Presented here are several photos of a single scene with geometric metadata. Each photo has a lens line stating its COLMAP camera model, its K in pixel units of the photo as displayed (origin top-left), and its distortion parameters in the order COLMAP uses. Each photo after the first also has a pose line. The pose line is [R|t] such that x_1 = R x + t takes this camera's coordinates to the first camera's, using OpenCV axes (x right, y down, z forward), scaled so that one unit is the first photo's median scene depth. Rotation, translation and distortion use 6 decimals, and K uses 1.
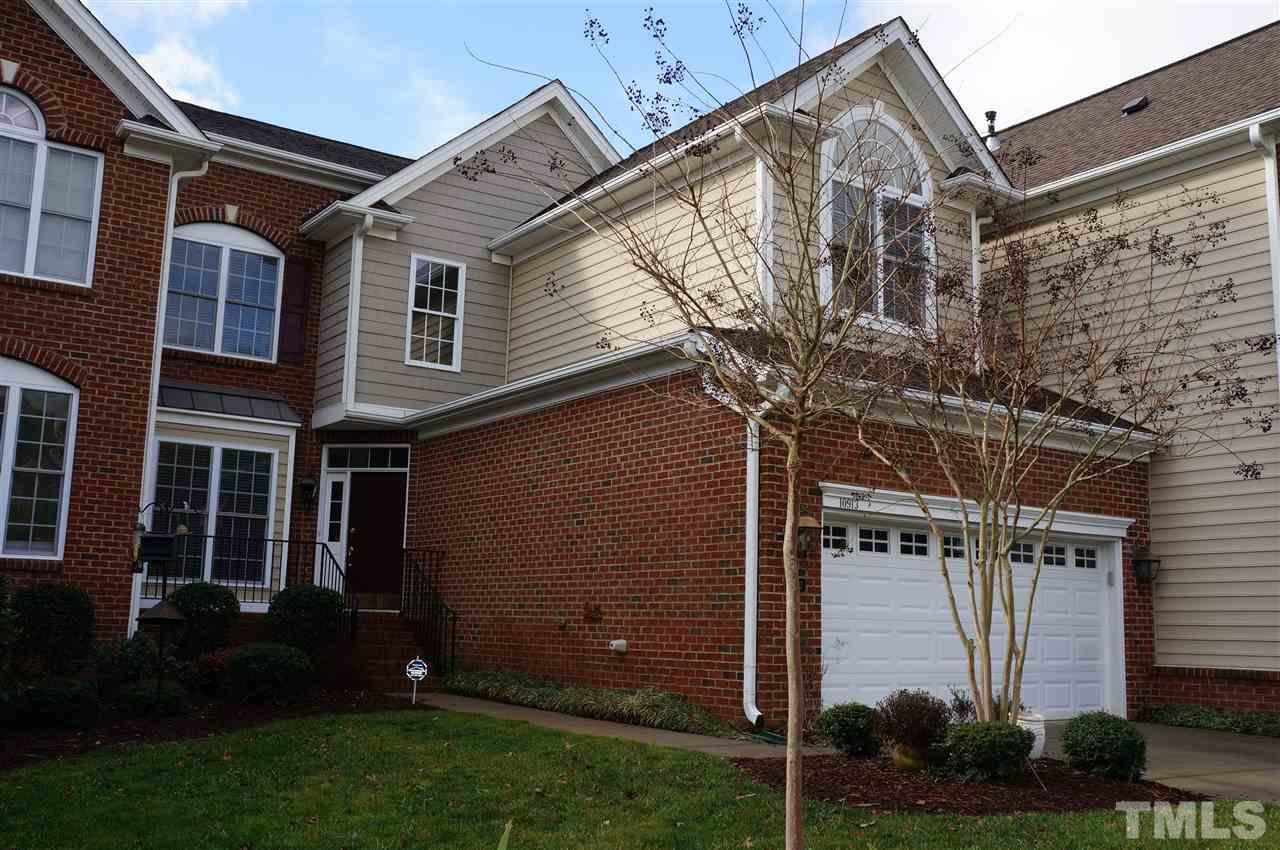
lens RADIAL K [[1187.4, 0, 640.0], [0, 1187.4, 425.0], [0, 0, 1]] dist [-0.026316, 0.023824]
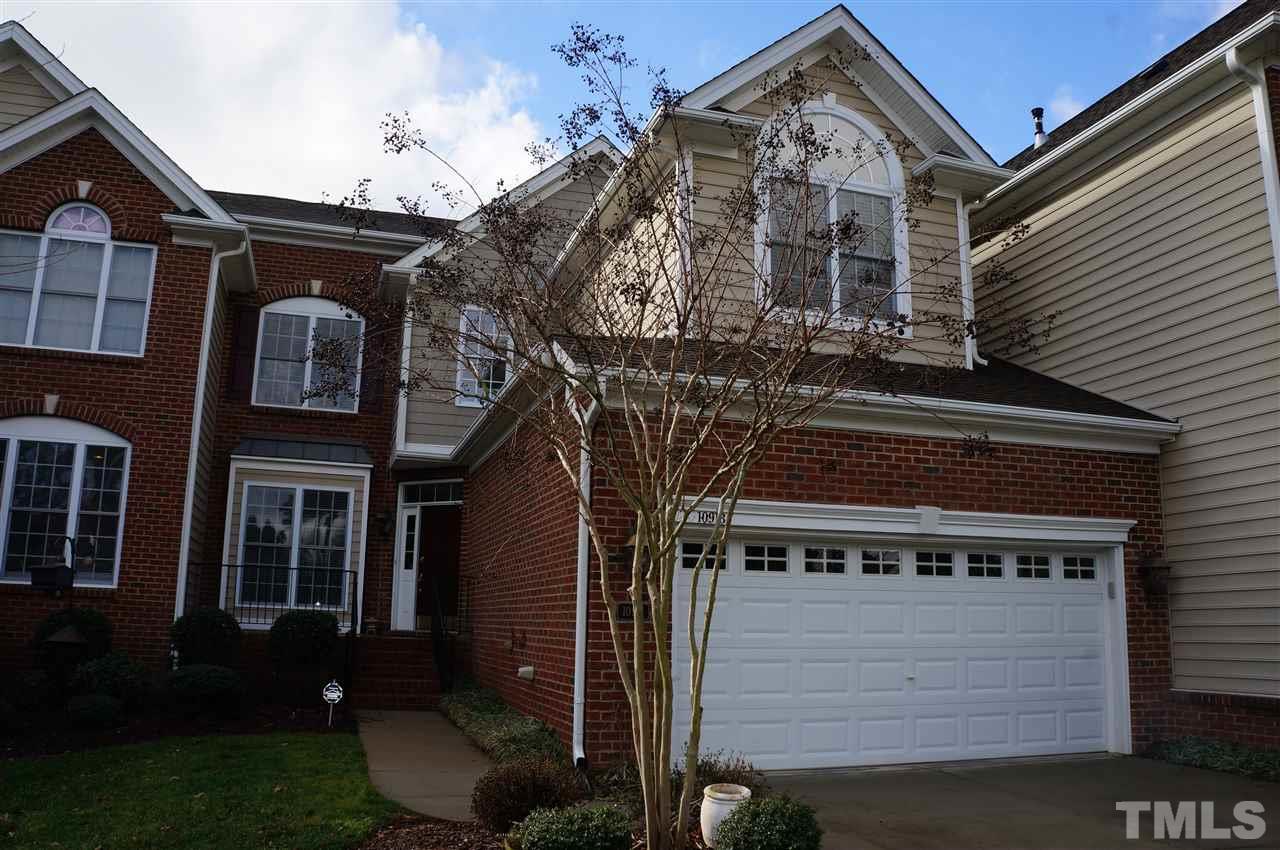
lens RADIAL K [[979.4, 0, 659.0], [0, 979.4, 427.3], [0, 0, 1]] dist [-0.168333, 0.112459]
pose [[0.956500, -0.065406, -0.284306, 0.285950], [0.054161, 0.997414, -0.047244, 0.025777], [0.286661, 0.029790, 0.957569, 0.242039]]
